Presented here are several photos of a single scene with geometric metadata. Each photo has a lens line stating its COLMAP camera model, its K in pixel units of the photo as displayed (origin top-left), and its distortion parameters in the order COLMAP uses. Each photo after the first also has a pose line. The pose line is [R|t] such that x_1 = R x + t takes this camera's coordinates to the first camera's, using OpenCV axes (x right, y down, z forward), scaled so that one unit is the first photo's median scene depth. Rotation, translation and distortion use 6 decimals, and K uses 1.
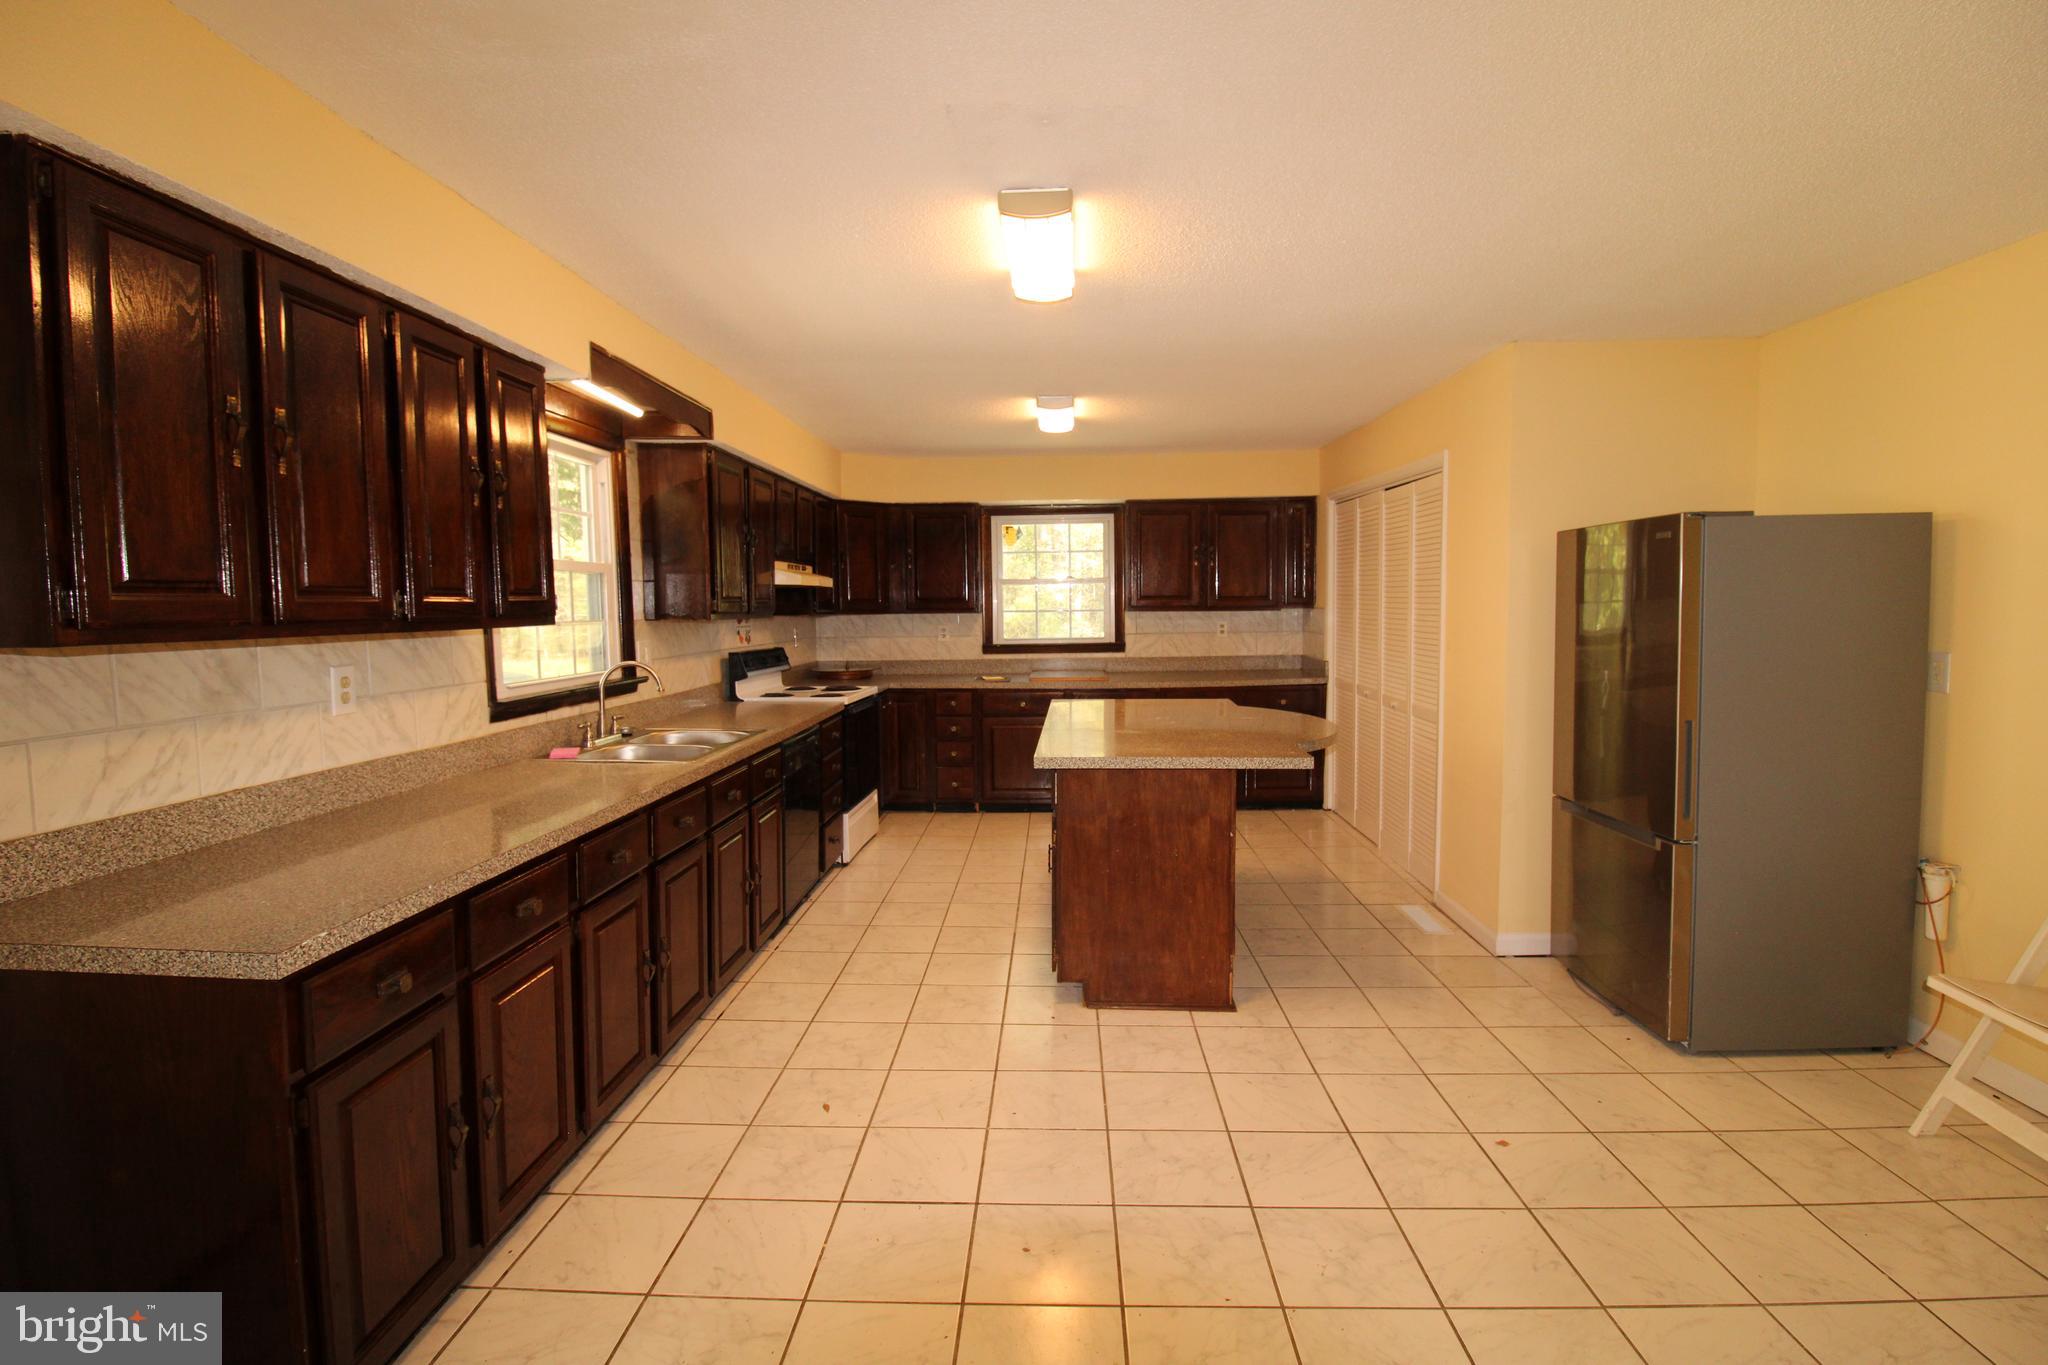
lens RADIAL K [[950.0, 0, 1041.0], [0, 950.0, 666.6], [0, 0, 1]] dist [0.001414, -0.012999]
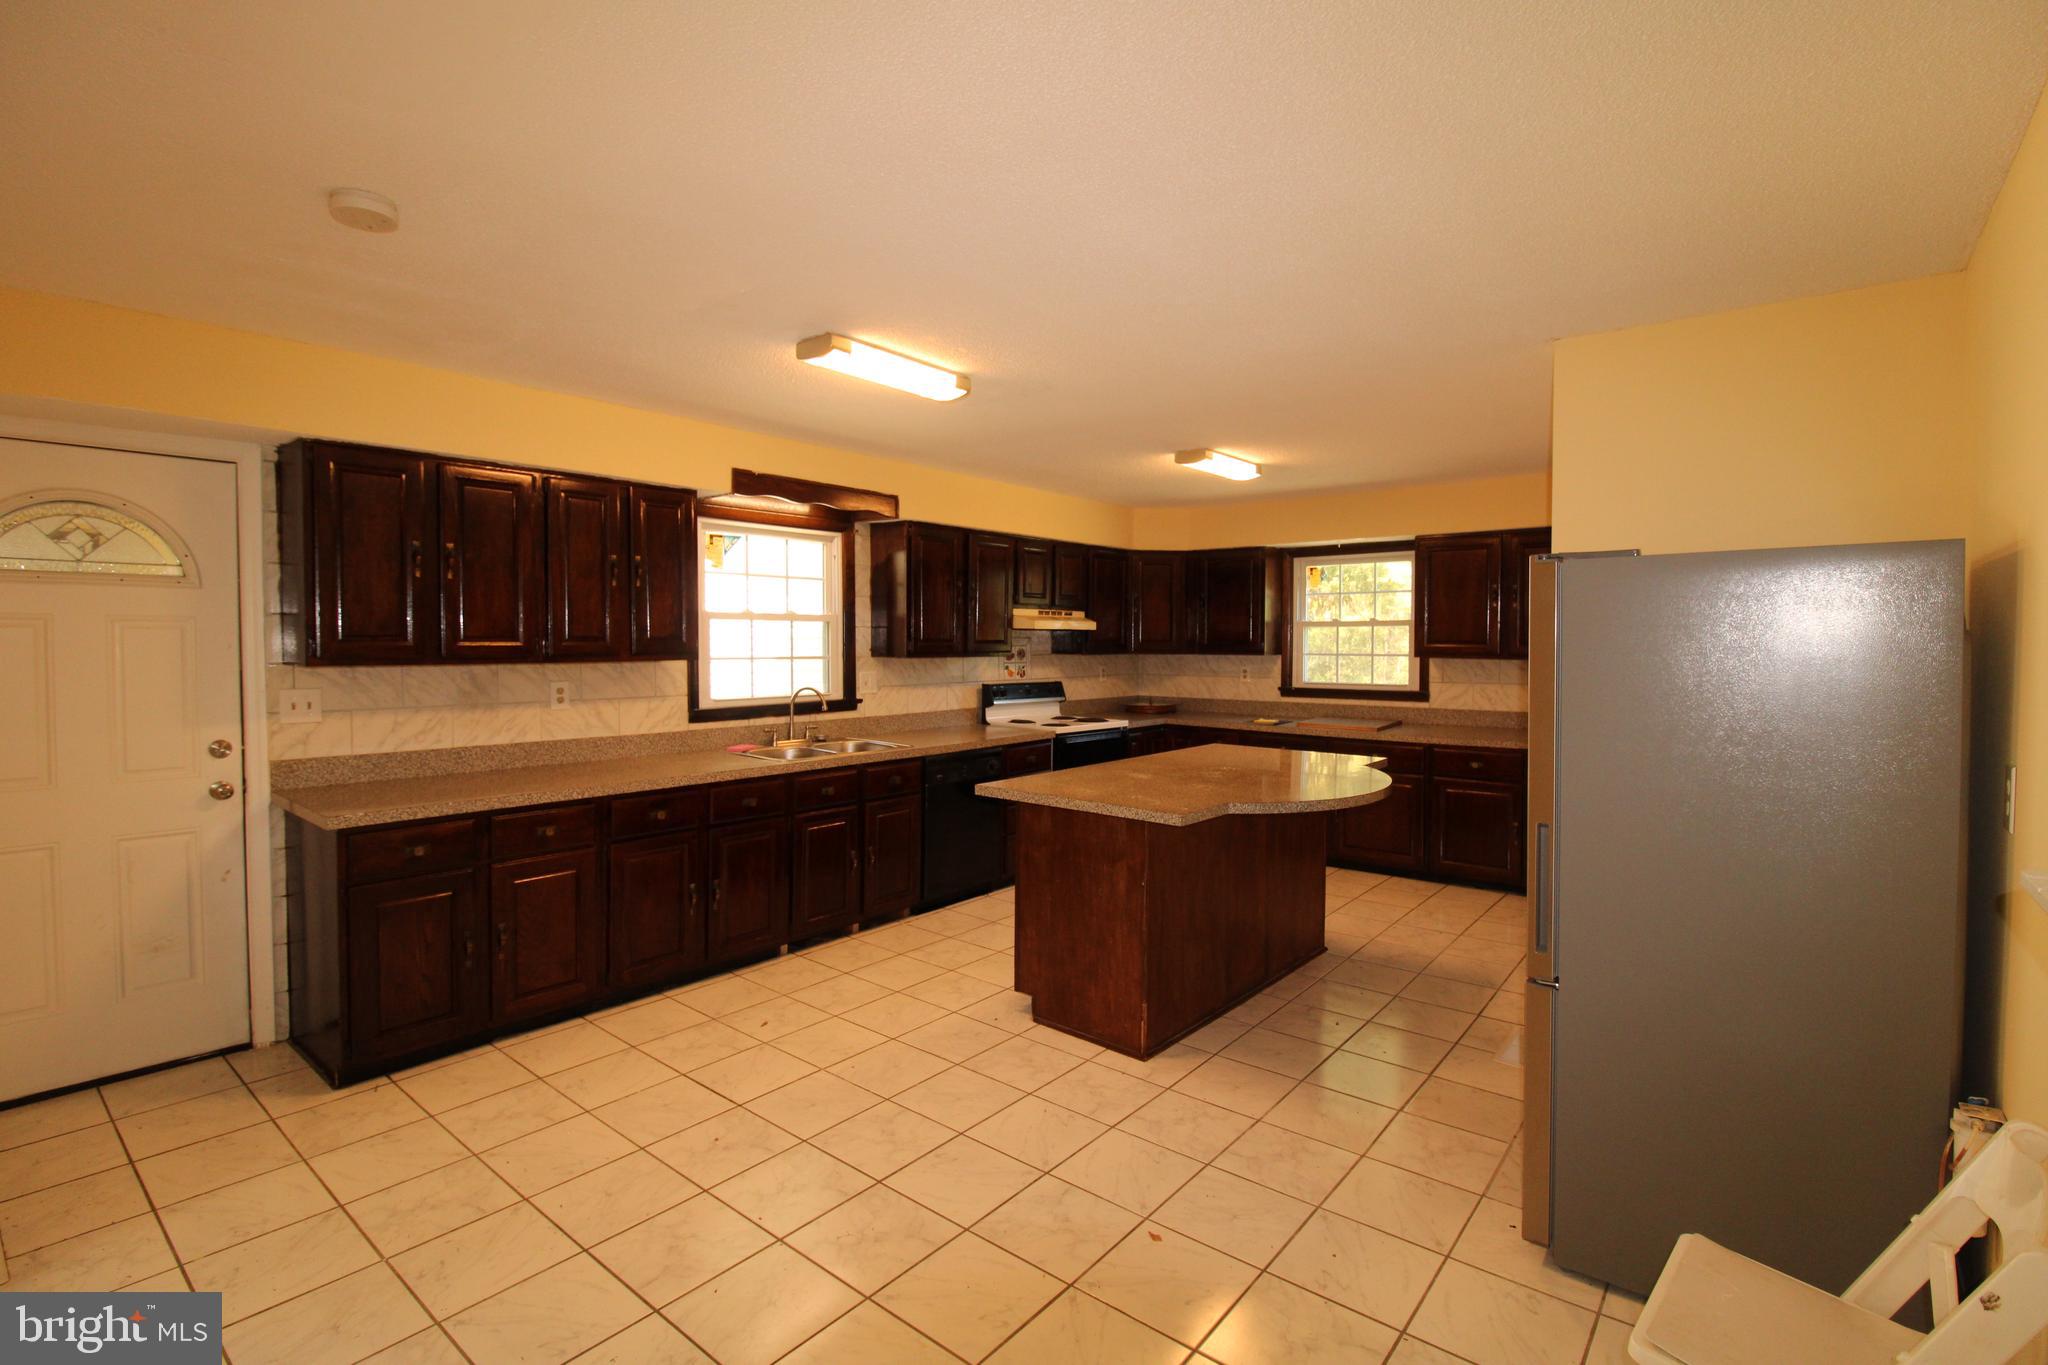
lens RADIAL K [[950.0, 0, 1041.0], [0, 950.0, 666.6], [0, 0, 1]] dist [0.001414, -0.012999]
pose [[0.795118, 0.030798, -0.605673, 0.695564], [-0.051492, 0.998532, -0.016824, -0.030172], [0.604265, 0.044564, 0.795536, 0.114409]]
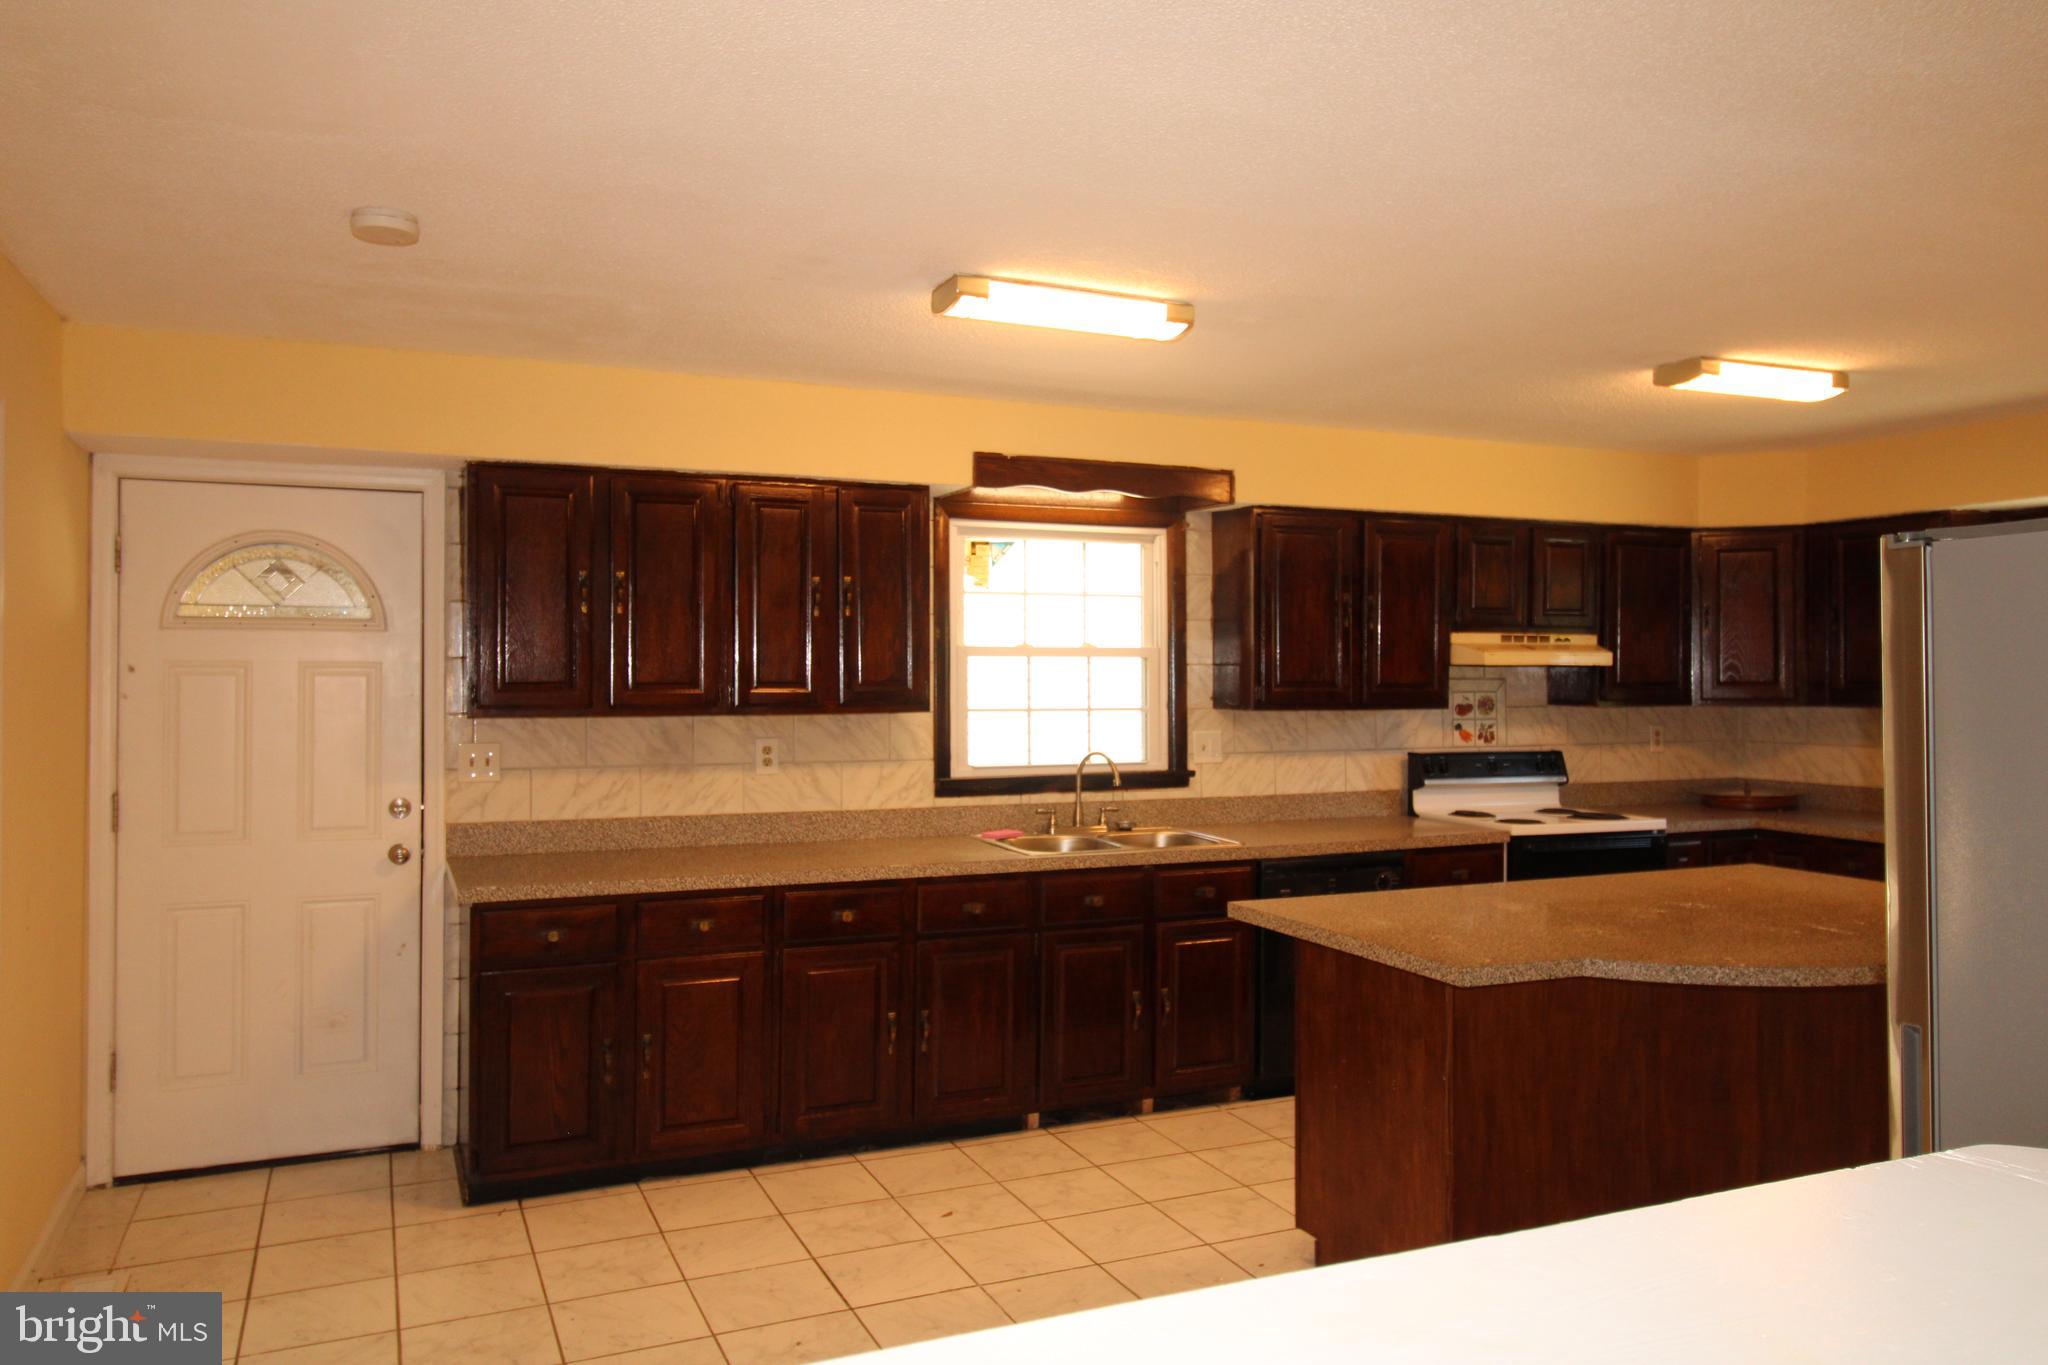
lens RADIAL K [[1485.2, 0, 1040.5], [0, 1485.2, 663.3], [0, 0, 1]] dist [0.015831, -0.012655]
pose [[0.433374, 0.001642, -0.901213, 0.939529], [-0.062609, 0.997637, -0.028290, -0.050332], [0.899037, 0.068684, 0.432453, 0.303066]]
